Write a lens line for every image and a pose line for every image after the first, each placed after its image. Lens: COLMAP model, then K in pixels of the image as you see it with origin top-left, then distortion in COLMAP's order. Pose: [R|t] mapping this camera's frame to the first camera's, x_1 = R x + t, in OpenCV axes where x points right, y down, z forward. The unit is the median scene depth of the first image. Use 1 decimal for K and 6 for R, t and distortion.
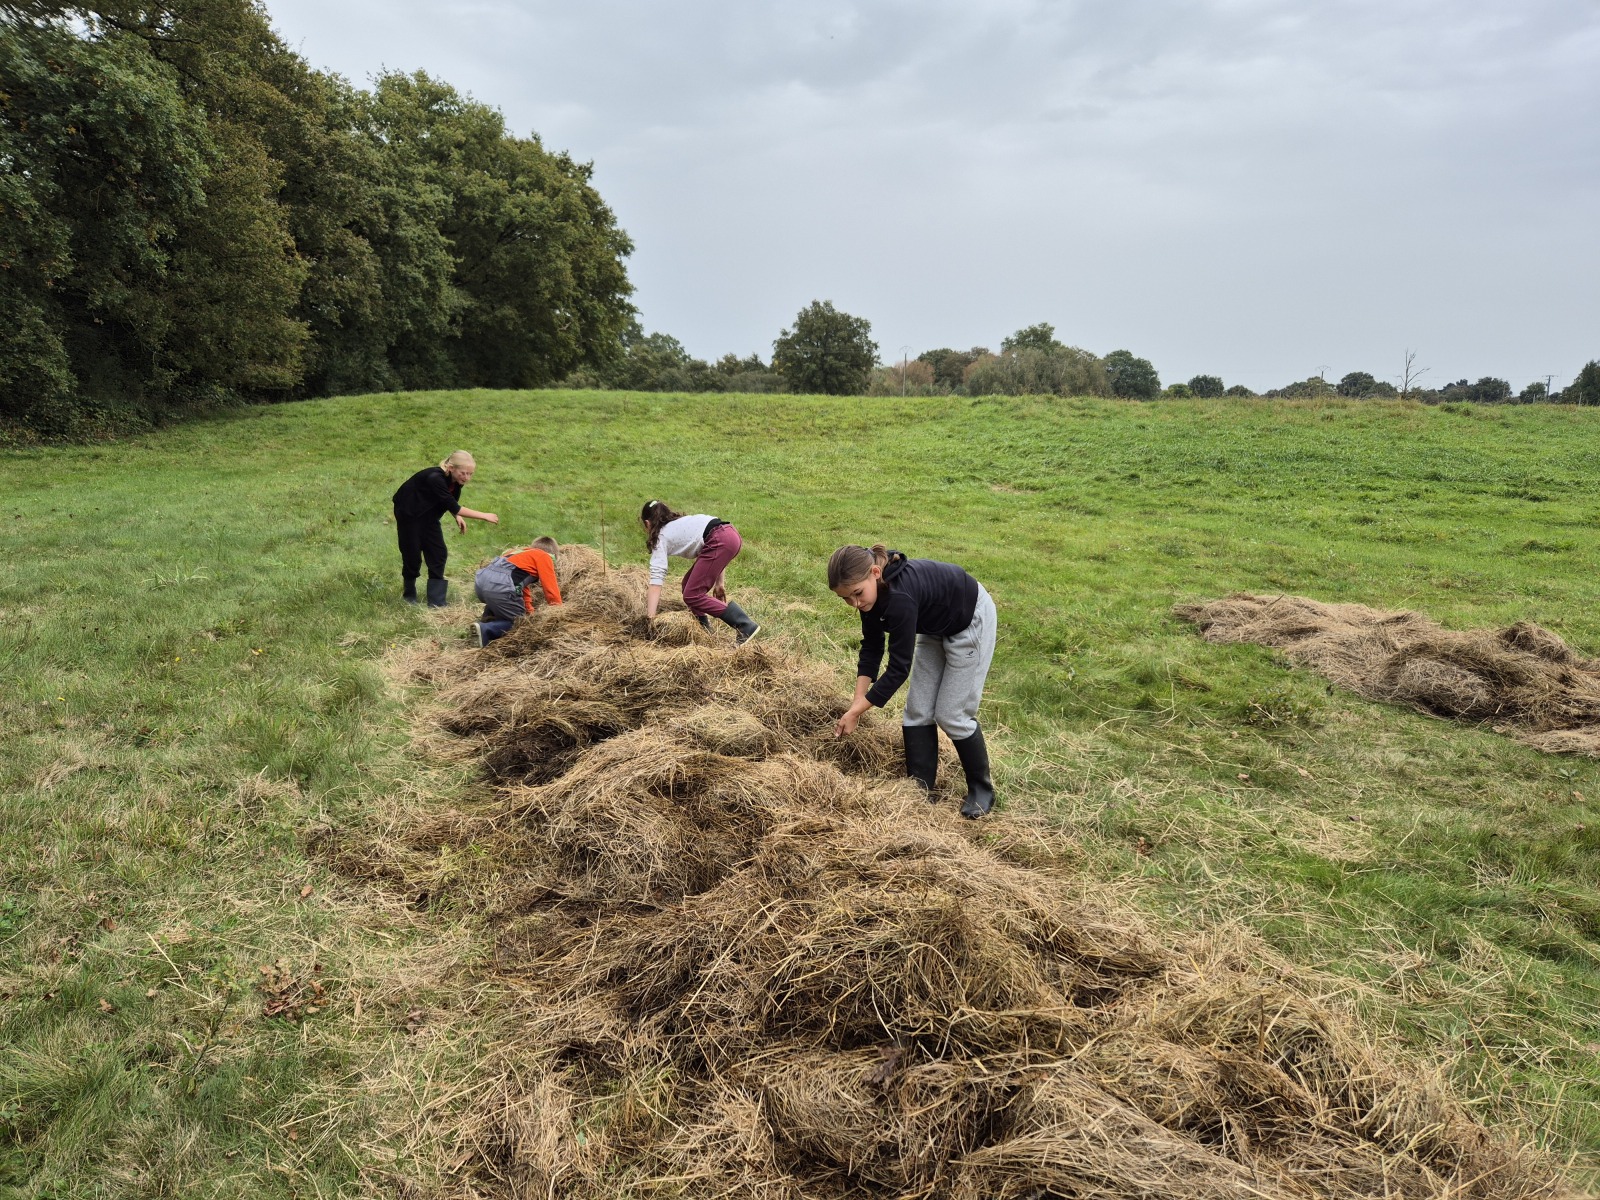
lens RADIAL K [[1065.1, 0, 794.9], [0, 1065.1, 602.4], [0, 0, 1]] dist [0.056772, -0.033853]
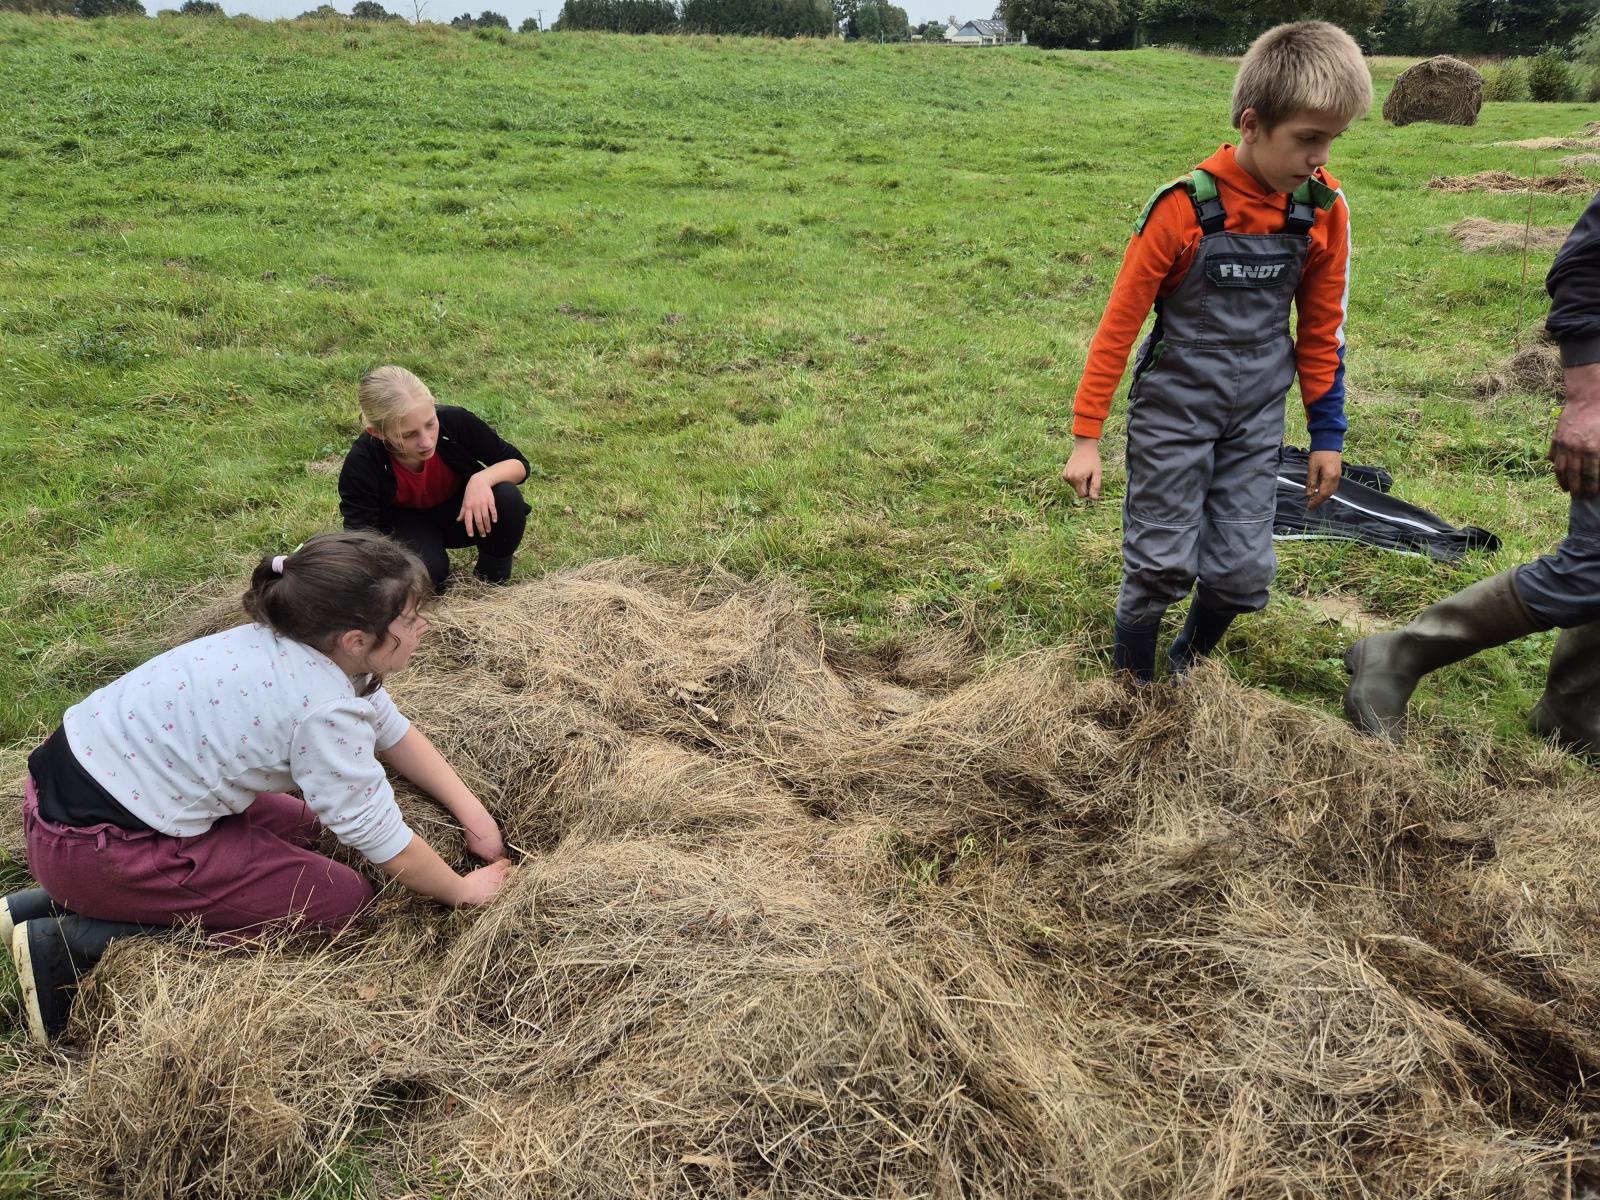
lens RADIAL K [[1065.1, 0, 799.1], [0, 1065.1, 597.9], [0, 0, 1]] dist [0.056772, -0.033853]
pose [[0.691476, -0.335989, 0.639510, 0.122815], [0.136413, 0.930061, 0.341142, -0.034401], [-0.709403, -0.148654, 0.688948, 0.254892]]
